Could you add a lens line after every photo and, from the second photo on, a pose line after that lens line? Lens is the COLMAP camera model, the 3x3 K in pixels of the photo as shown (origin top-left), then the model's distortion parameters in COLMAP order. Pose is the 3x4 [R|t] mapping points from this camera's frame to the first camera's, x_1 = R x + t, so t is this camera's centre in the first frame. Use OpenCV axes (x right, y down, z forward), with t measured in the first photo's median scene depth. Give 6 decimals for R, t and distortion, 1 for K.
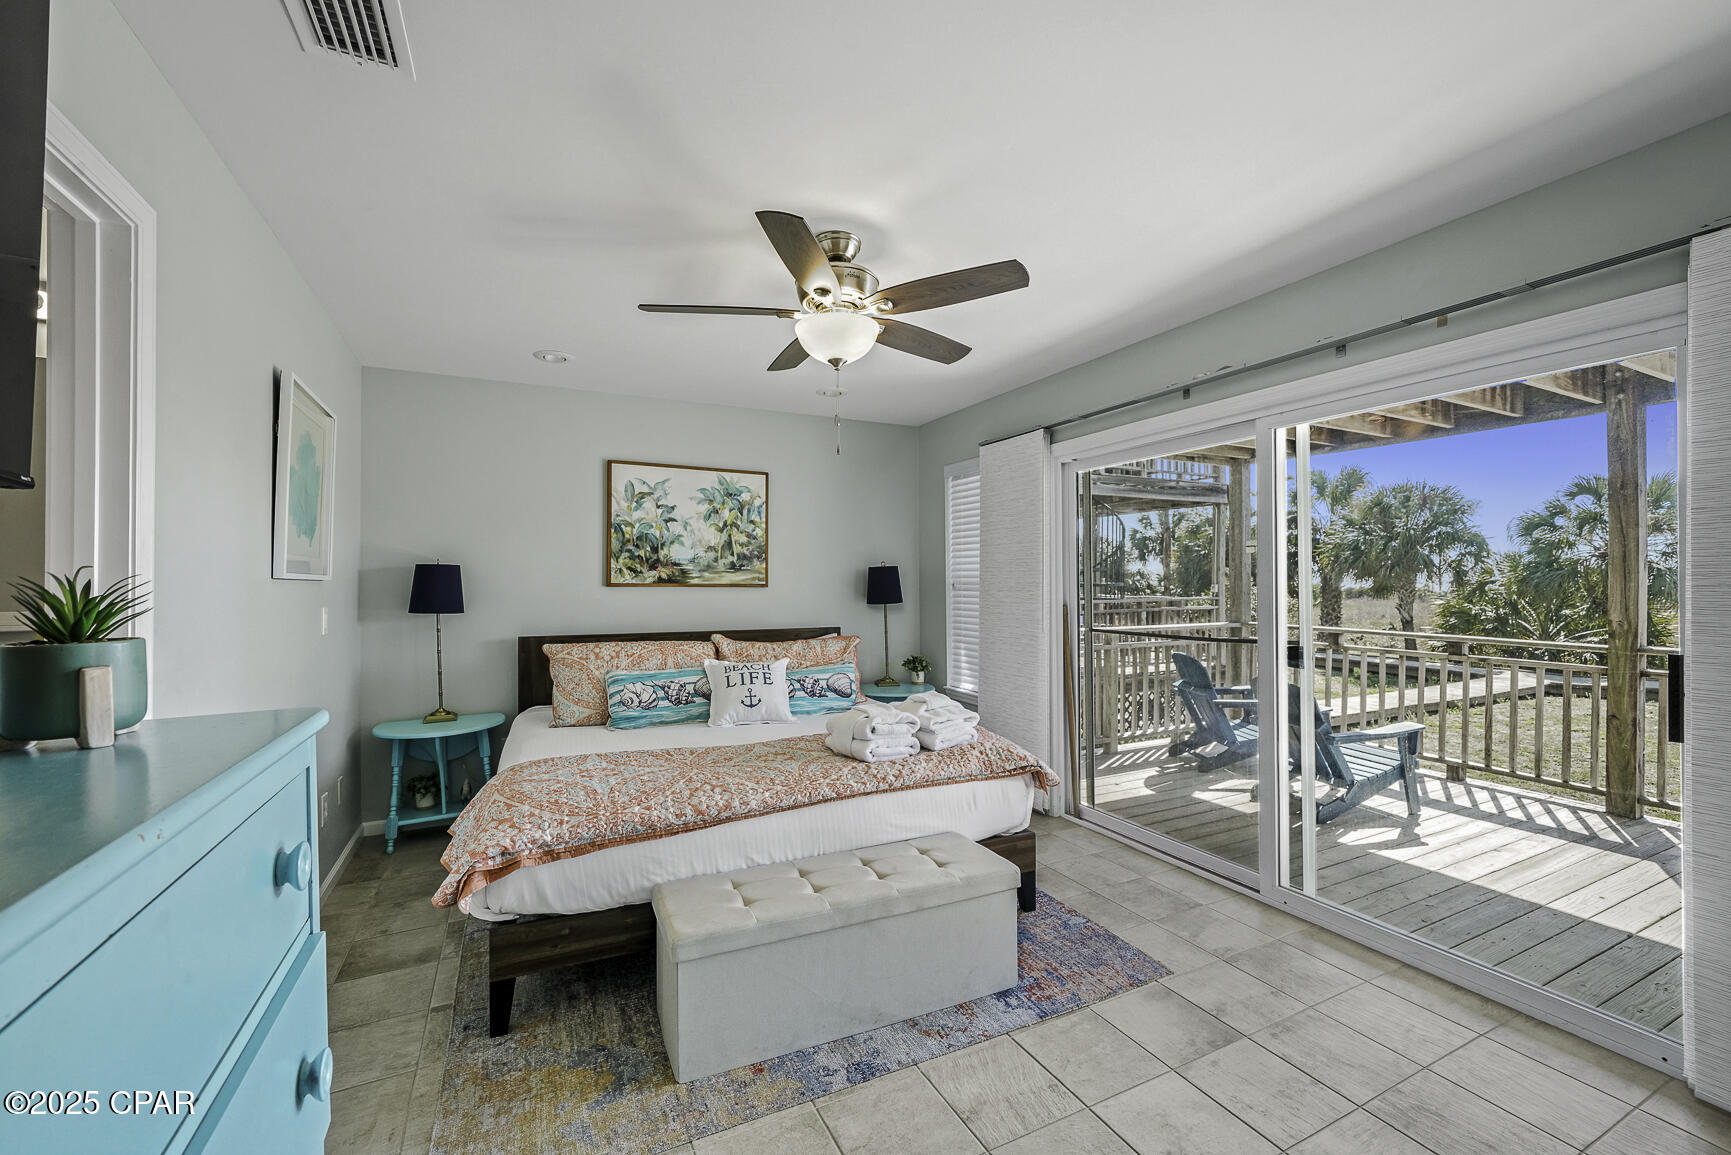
lens RADIAL K [[691.6, 0, 874.8], [0, 691.6, 582.4], [0, 0, 1]] dist [0.000847, 0.000000]
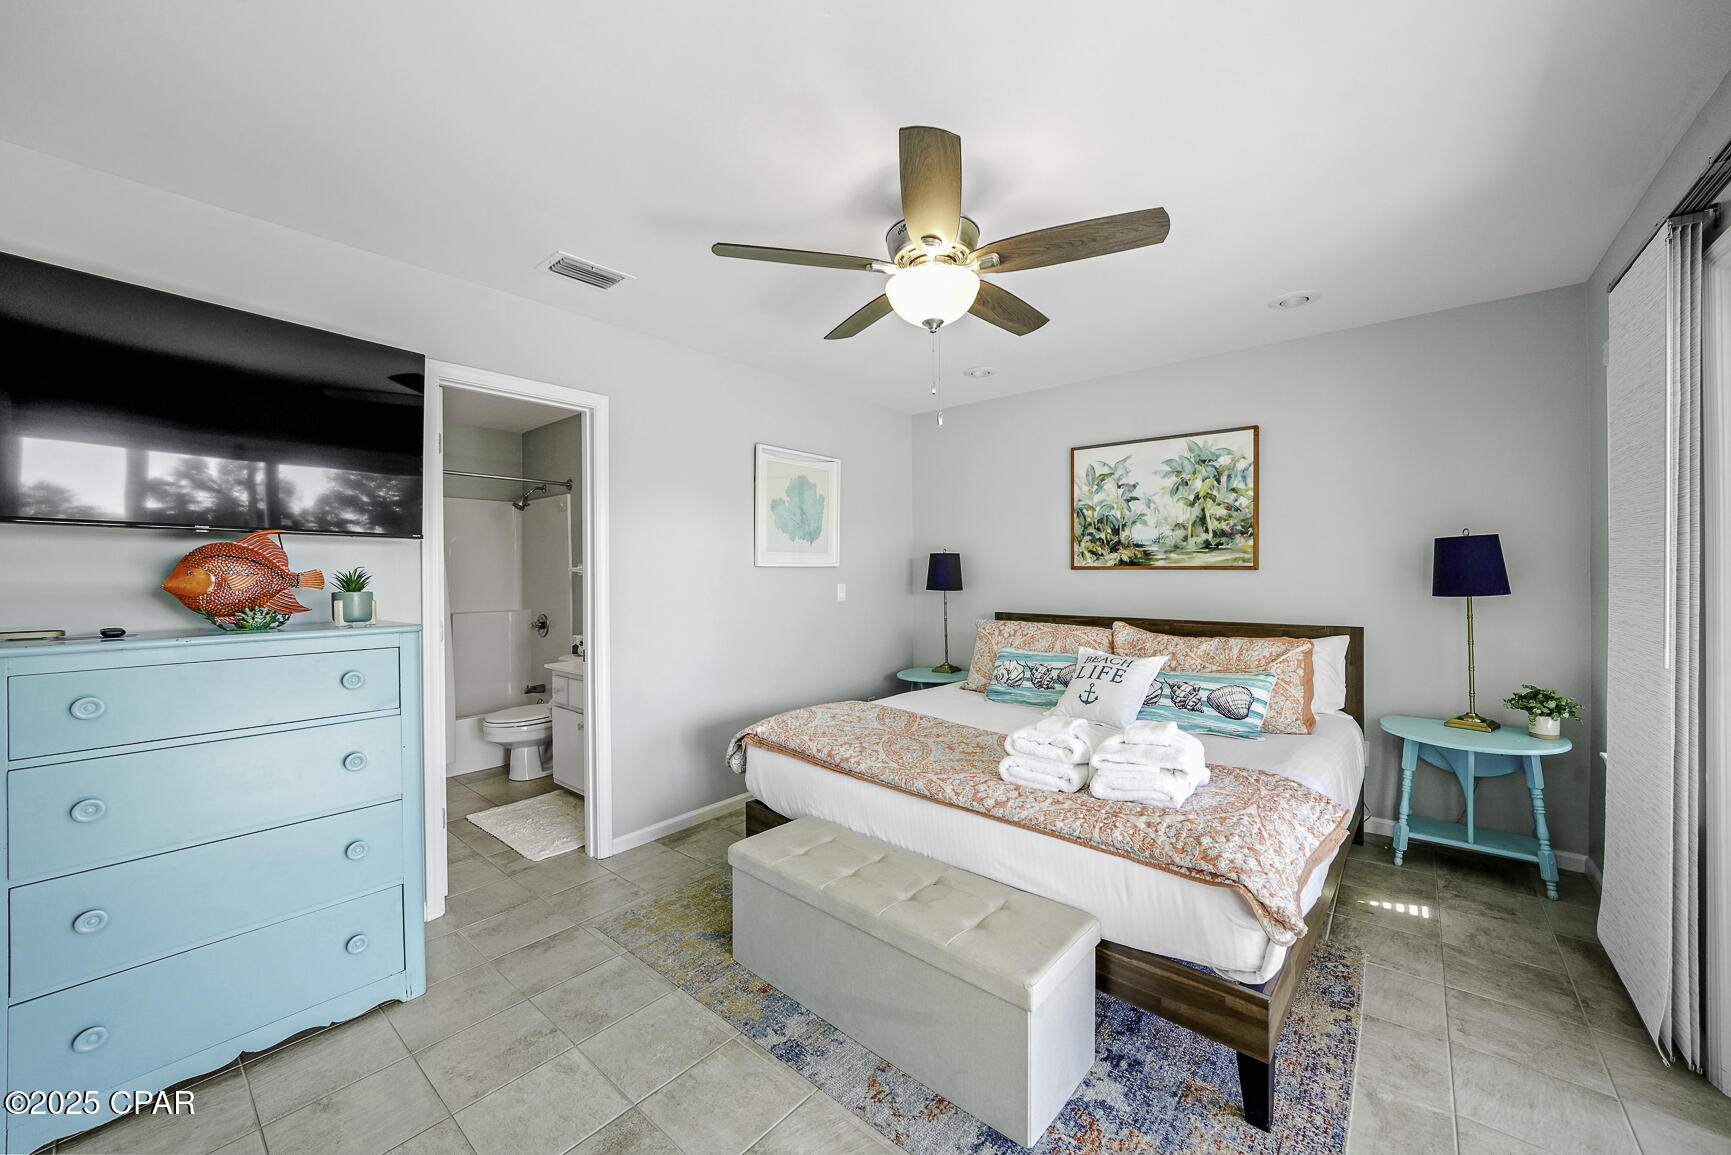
lens RADIAL K [[656.7, 0, 873.9], [0, 656.7, 573.2], [0, 0, 1]] dist [-0.017775, 0.000088]
pose [[0.390843, 0.002989, -0.920452, 0.394838], [0.008154, 0.999944, 0.006710, 0.002203], [0.920421, -0.010128, 0.390797, 0.329321]]
